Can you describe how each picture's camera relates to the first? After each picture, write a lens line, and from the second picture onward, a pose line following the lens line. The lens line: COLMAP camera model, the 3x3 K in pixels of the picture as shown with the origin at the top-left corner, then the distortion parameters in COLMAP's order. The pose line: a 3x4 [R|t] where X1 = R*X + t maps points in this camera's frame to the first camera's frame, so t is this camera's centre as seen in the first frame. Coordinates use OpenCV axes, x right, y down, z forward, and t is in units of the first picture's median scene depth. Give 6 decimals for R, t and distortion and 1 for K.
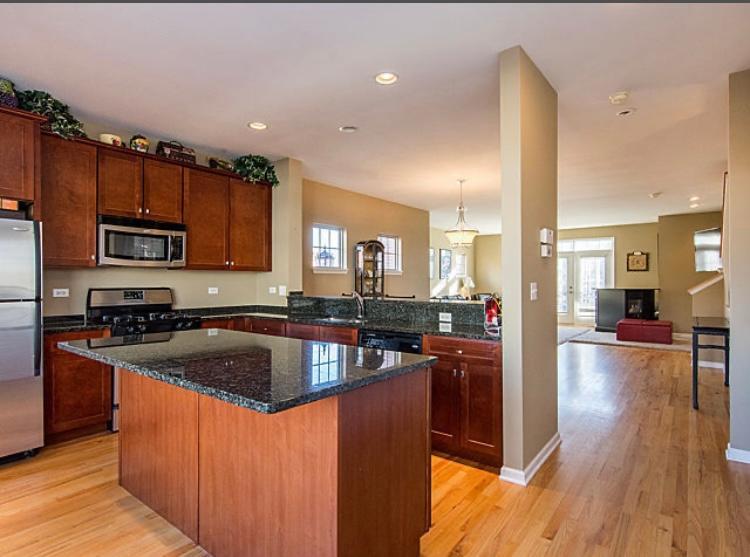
lens RADIAL K [[415.2, 0, 375.0], [0, 415.2, 278.5], [0, 0, 1]] dist [-0.001177, 0.001199]
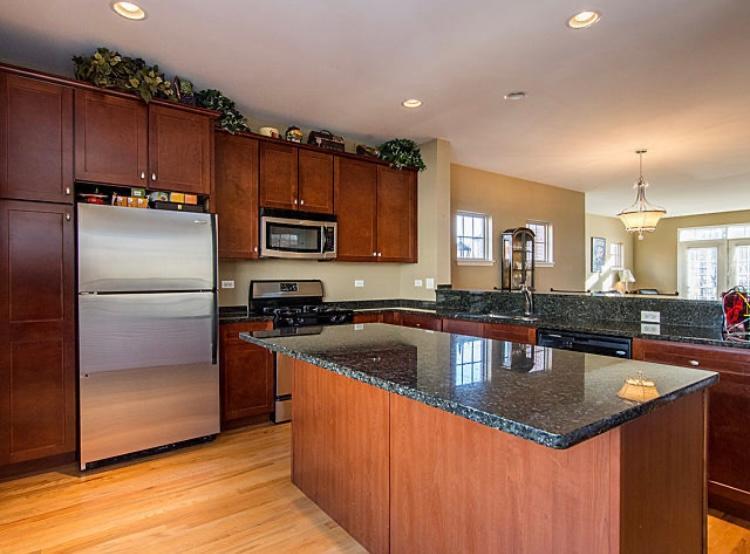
lens RADIAL K [[427.3, 0, 375.0], [0, 427.3, 277.0], [0, 0, 1]] dist [-0.002747, 0.000263]
pose [[0.962608, -0.002062, -0.270890, -0.102012], [0.004187, 0.999965, 0.007269, 0.008465], [0.270865, -0.008131, 0.962583, 0.064274]]
